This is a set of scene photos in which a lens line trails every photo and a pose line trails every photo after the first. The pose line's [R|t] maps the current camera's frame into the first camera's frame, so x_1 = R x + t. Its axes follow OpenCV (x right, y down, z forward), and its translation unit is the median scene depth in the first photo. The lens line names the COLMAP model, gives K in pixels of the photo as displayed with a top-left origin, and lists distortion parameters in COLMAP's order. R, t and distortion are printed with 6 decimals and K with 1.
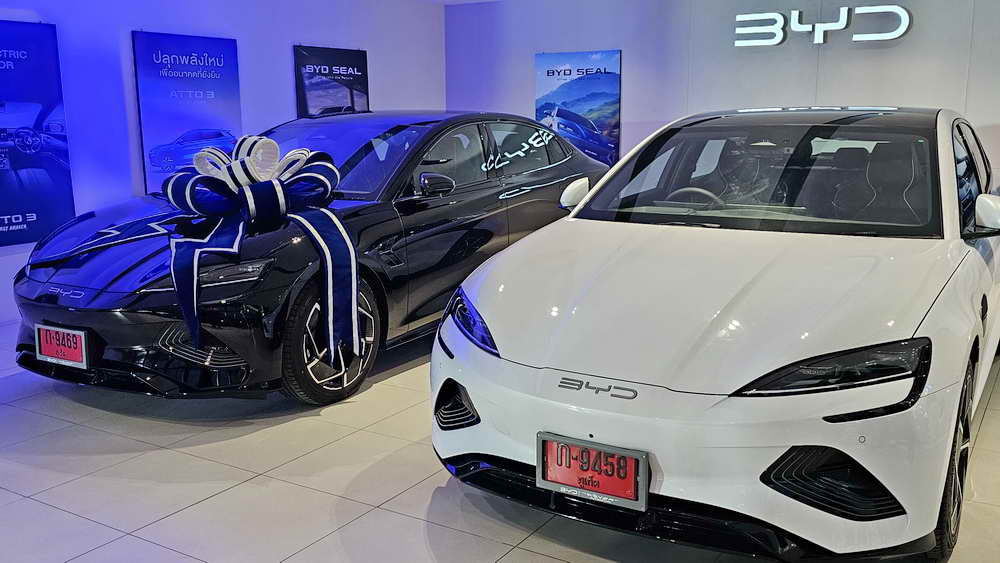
lens RADIAL K [[893.1, 0, 500.0], [0, 893.1, 281.5], [0, 0, 1]] dist [0.092915, -0.138488]
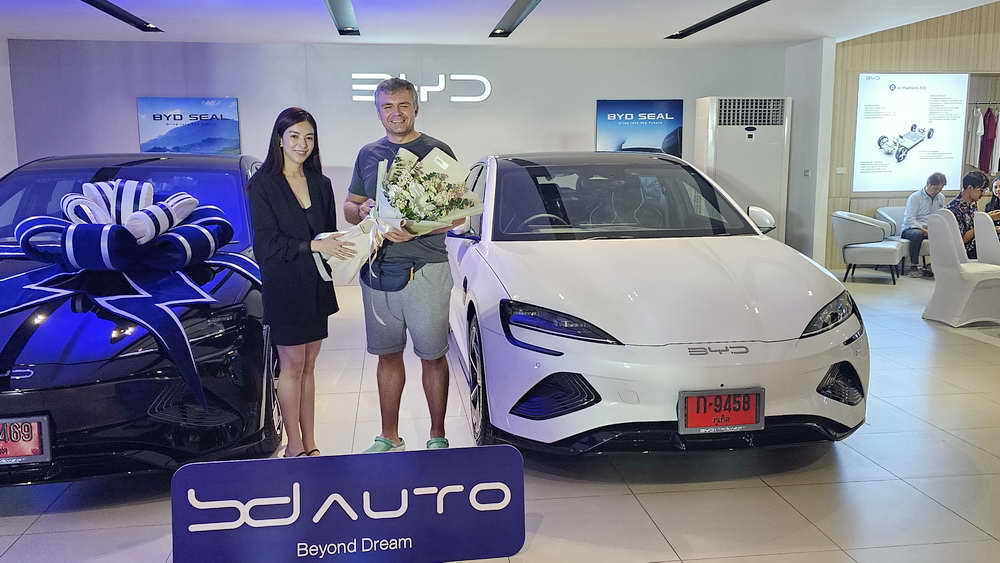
lens RADIAL K [[859.3, 0, 500.0], [0, 859.3, 281.5], [0, 0, 1]] dist [0.049891, -0.004123]
pose [[0.771823, -0.092091, 0.629134, -0.343043], [0.121607, 0.992571, -0.003897, -0.007523], [-0.624101, 0.079515, 0.777287, 0.060841]]
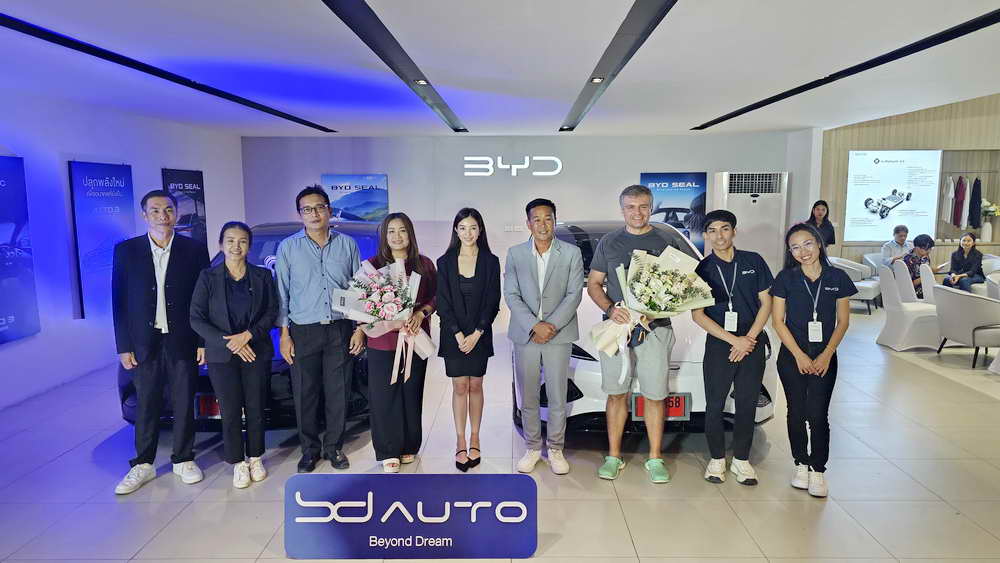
lens RADIAL K [[670.5, 0, 500.7], [0, 670.5, 276.7], [0, 0, 1]] dist [0.066294, -0.070110]
pose [[0.857552, -0.061835, 0.510668, -0.356610], [0.097824, 0.994236, -0.043886, -0.021312], [-0.505010, 0.087590, 0.858657, -0.068532]]
